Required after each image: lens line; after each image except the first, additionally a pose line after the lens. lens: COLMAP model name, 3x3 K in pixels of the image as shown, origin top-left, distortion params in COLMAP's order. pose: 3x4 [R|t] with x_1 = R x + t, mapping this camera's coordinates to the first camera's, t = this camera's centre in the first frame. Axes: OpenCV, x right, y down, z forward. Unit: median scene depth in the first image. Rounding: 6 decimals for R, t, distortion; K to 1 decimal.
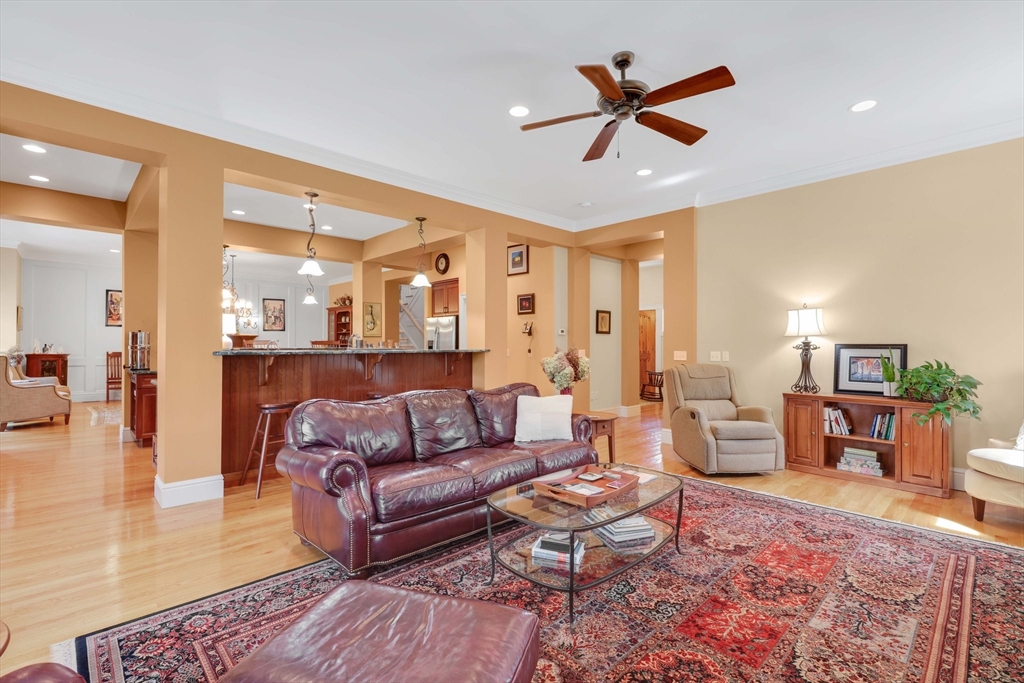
lens RADIAL K [[476.8, 0, 505.3], [0, 476.8, 342.1], [0, 0, 1]] dist [0.002094, -0.001062]
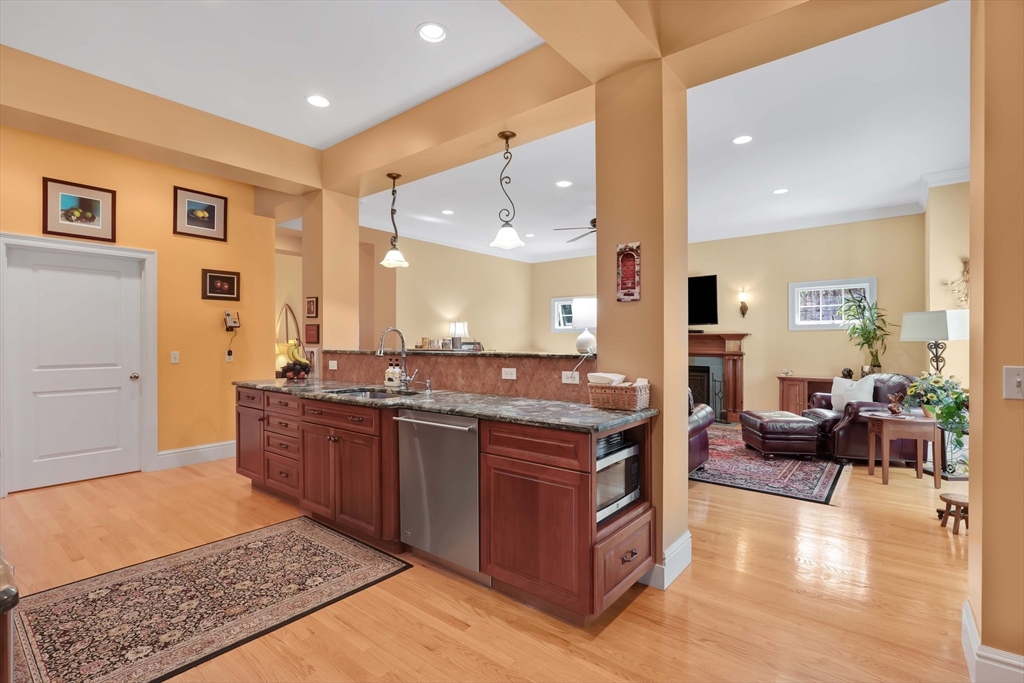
lens RADIAL K [[476.8, 0, 515.7], [0, 476.8, 341.0], [0, 0, 1]] dist [0.002094, -0.001062]
pose [[-0.154150, 0.001851, 0.988046, -0.691371], [-0.001926, 0.999996, -0.002174, 0.001271], [-0.988046, -0.002238, -0.154146, 0.676423]]
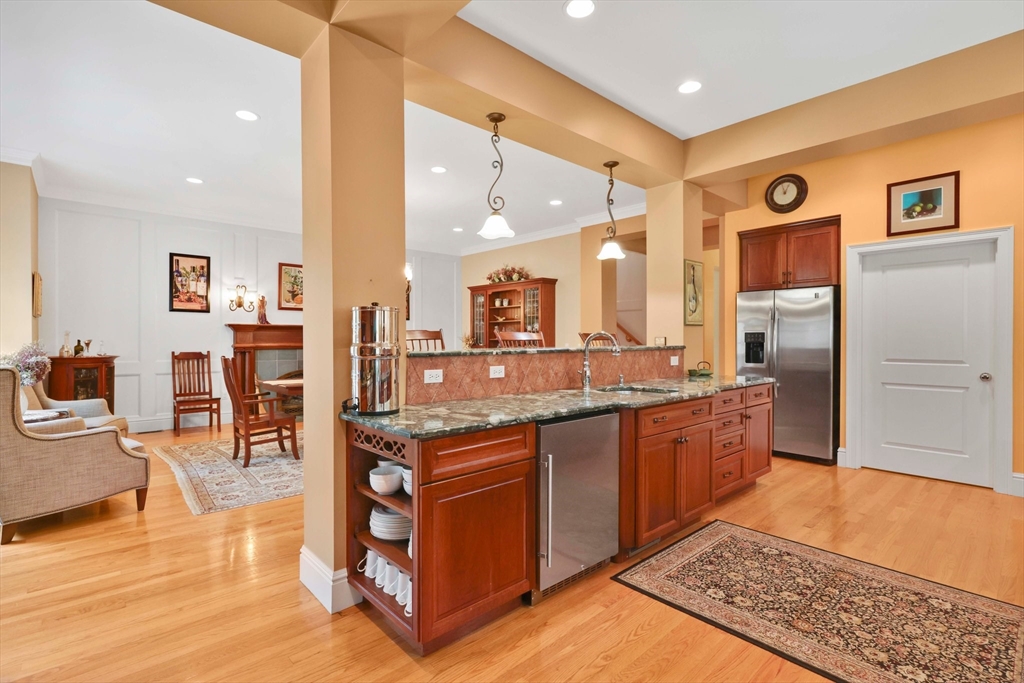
lens RADIAL K [[476.8, 0, 493.4], [0, 476.8, 343.6], [0, 0, 1]] dist [0.002094, -0.001062]
pose [[0.999710, -0.001306, -0.024060, -0.543485], [0.001679, 0.999878, 0.015510, 0.000327], [0.024037, -0.015546, 0.999590, 0.524114]]
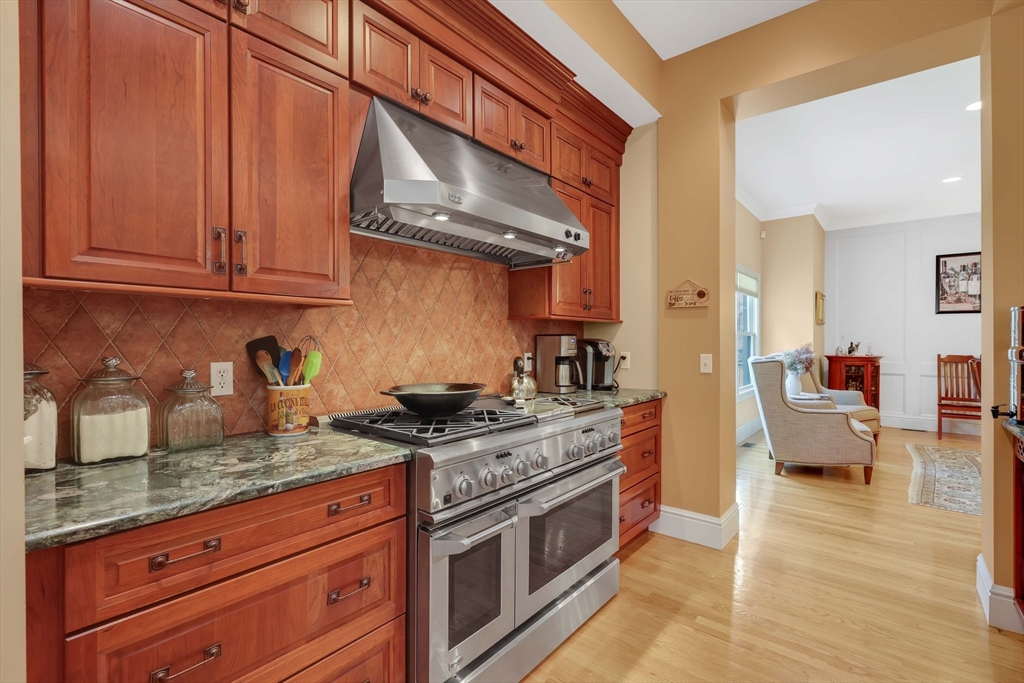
lens RADIAL K [[476.8, 0, 516.4], [0, 476.8, 340.3], [0, 0, 1]] dist [0.002094, -0.001062]
pose [[0.152899, -0.002157, -0.988239, -0.411412], [0.004589, 0.999988, -0.001473, 0.000077], [0.988231, -0.004310, 0.152907, 0.489301]]
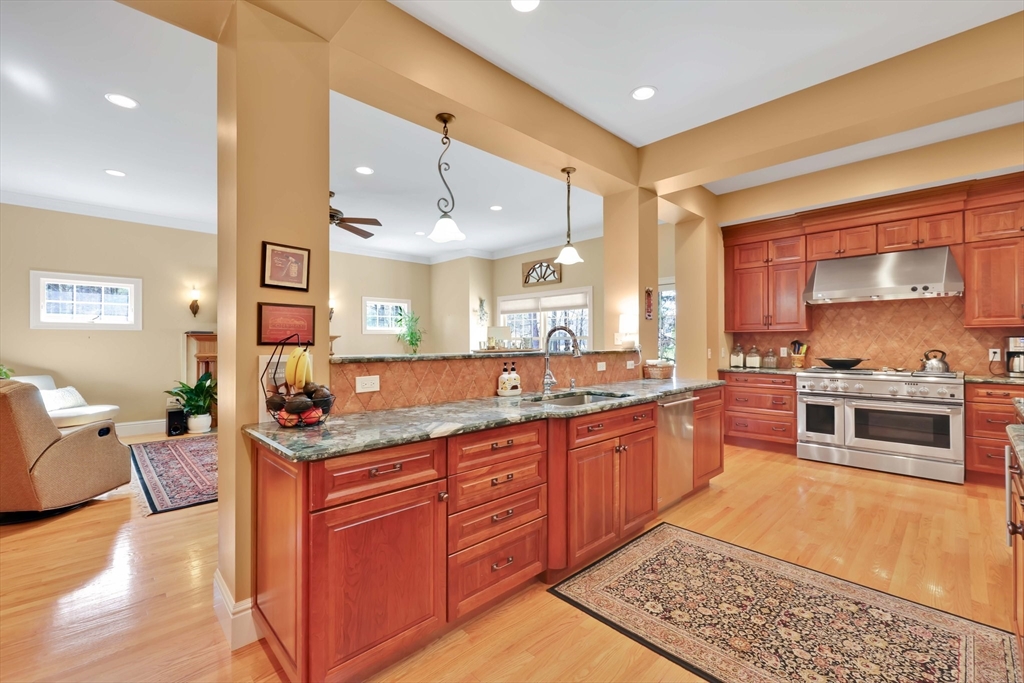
lens RADIAL K [[433.6, 0, 505.4], [0, 433.6, 340.9], [0, 0, 1]] dist [0.001327, -0.000371]
pose [[-0.999819, -0.000106, -0.019022, -0.172831], [-0.000001, 0.999985, -0.005528, 0.002612], [0.019022, -0.005527, -0.999804, 1.098201]]
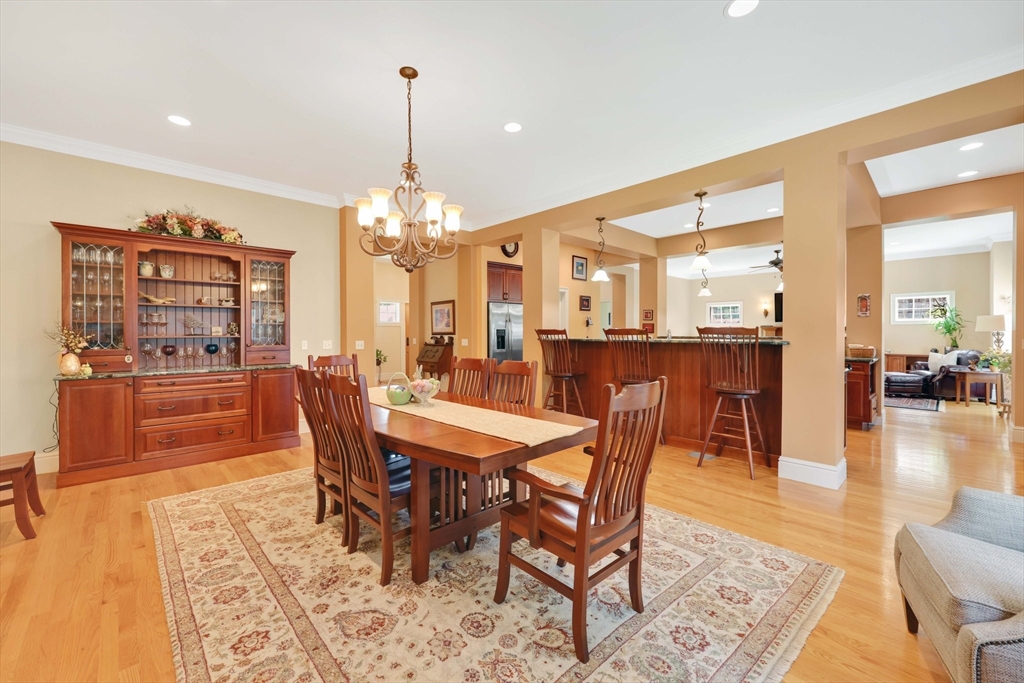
lens RADIAL K [[417.5, 0, 529.6], [0, 417.5, 331.3], [0, 0, 1]] dist [0.006728, 0.000132]
pose [[-0.040484, 0.000764, 0.999180, -1.112479], [-0.001077, 0.999999, -0.000808, 0.000663], [-0.999180, -0.001109, -0.040483, 1.186947]]
